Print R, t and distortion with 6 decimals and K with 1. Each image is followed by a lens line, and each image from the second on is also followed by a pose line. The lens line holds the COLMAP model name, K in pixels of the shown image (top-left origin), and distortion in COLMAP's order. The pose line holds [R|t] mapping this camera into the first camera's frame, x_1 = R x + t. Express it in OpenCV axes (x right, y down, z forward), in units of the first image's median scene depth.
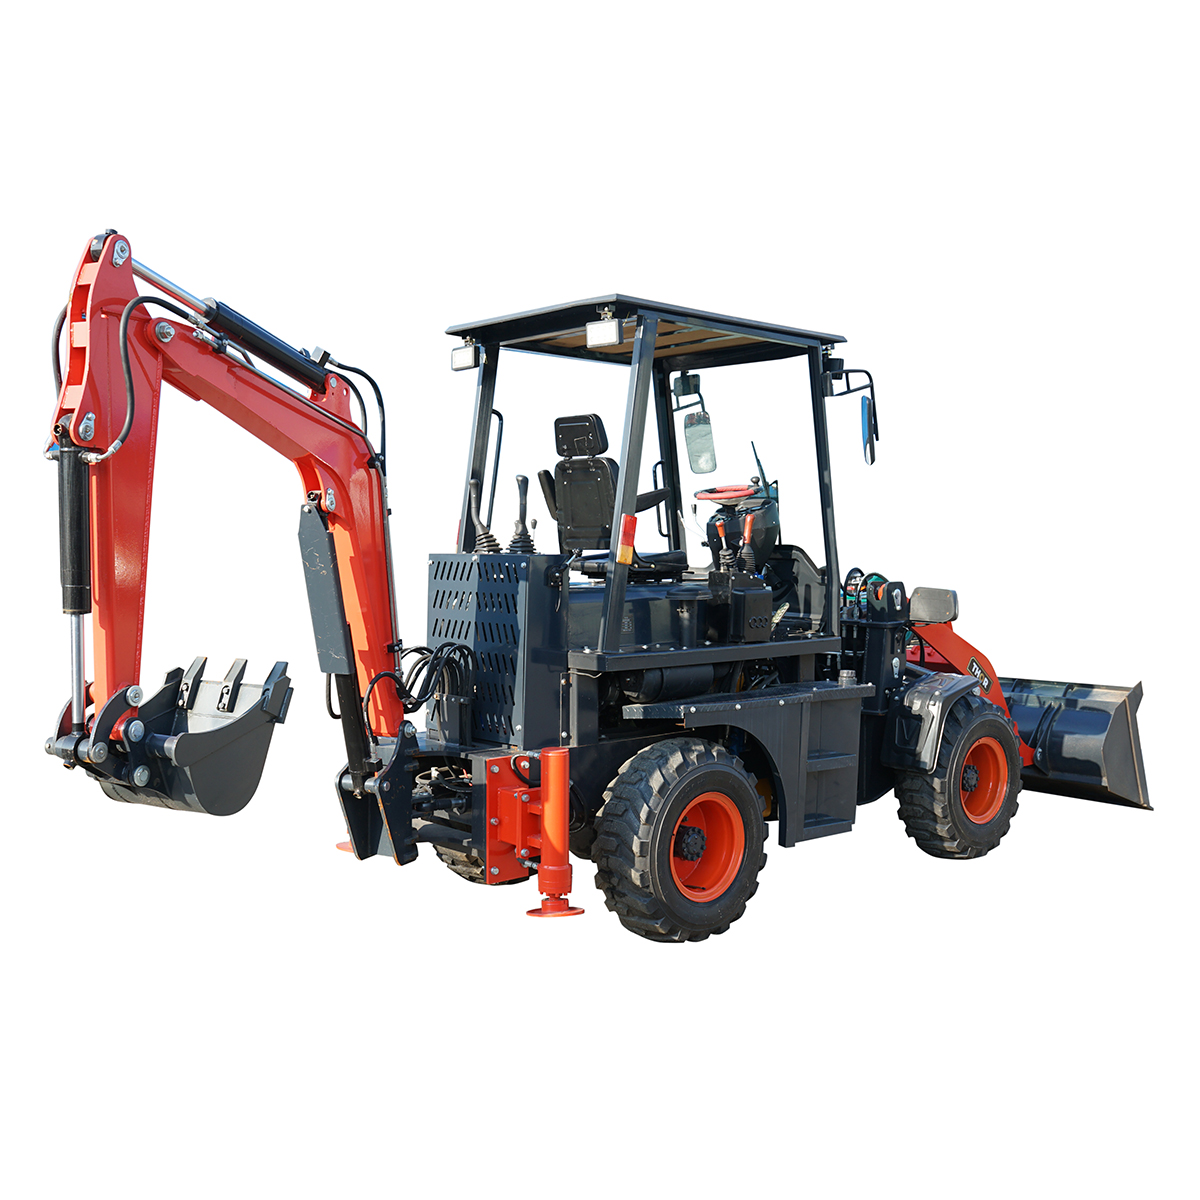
lens RADIAL K [[1298.5, 0, 600.0], [0, 1298.5, 600.0], [0, 0, 1]] dist [0.010508, 0.020334]
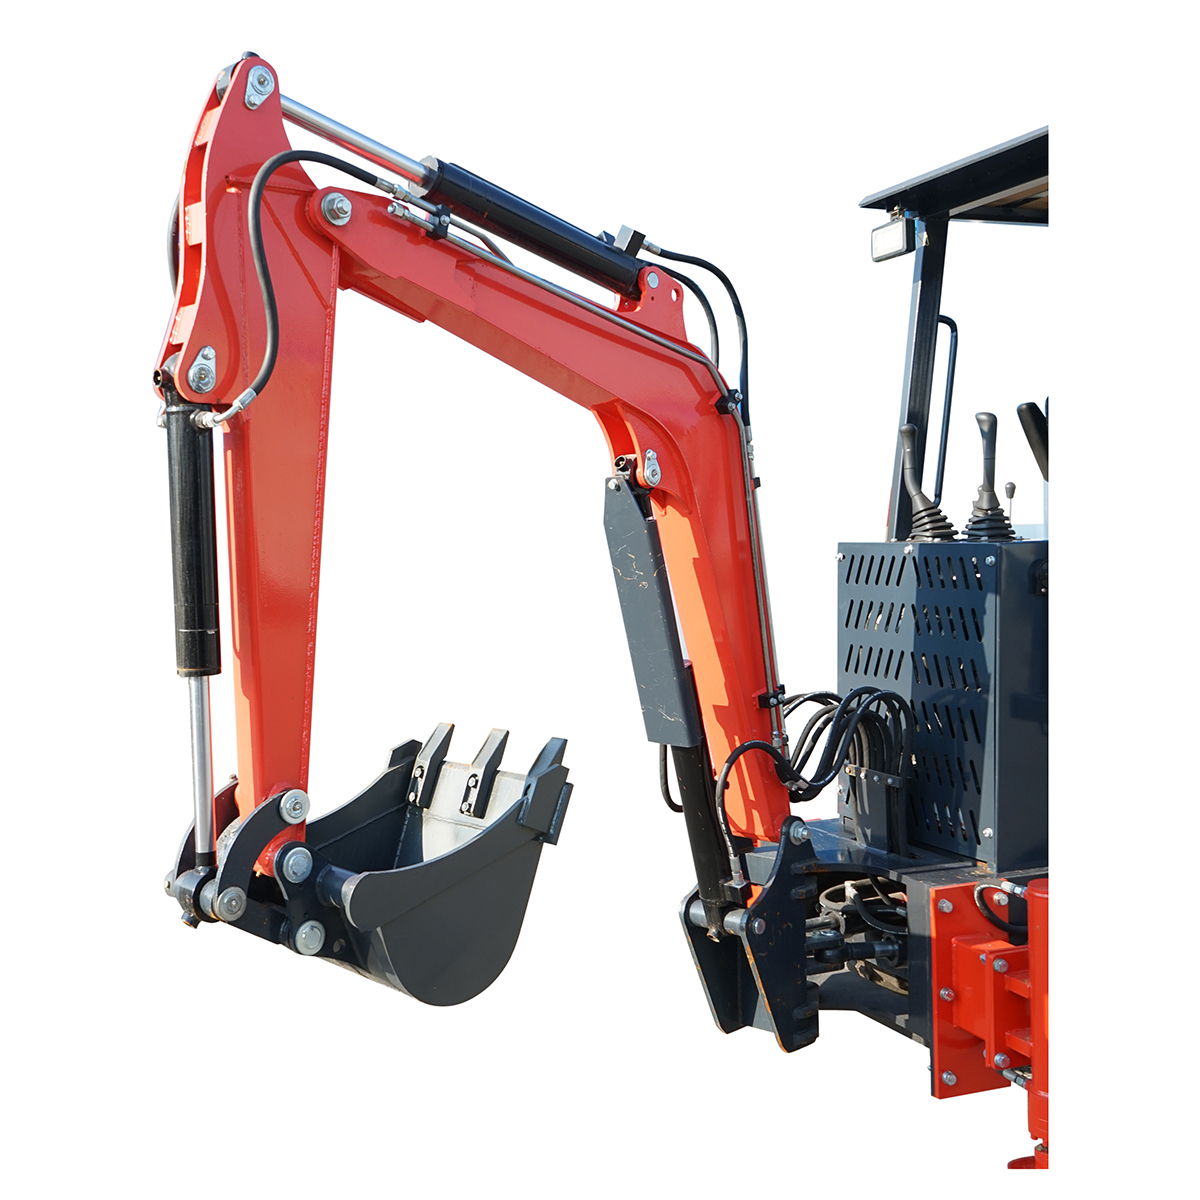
lens RADIAL K [[1114.7, 0, 577.0], [0, 1114.7, 536.7], [0, 0, 1]] dist [-0.009130, -0.004815]
pose [[0.899372, -0.023979, -0.436526, -0.006899], [0.017015, 0.999658, -0.019856, -0.034103], [0.436852, 0.010430, 0.899473, 0.502808]]
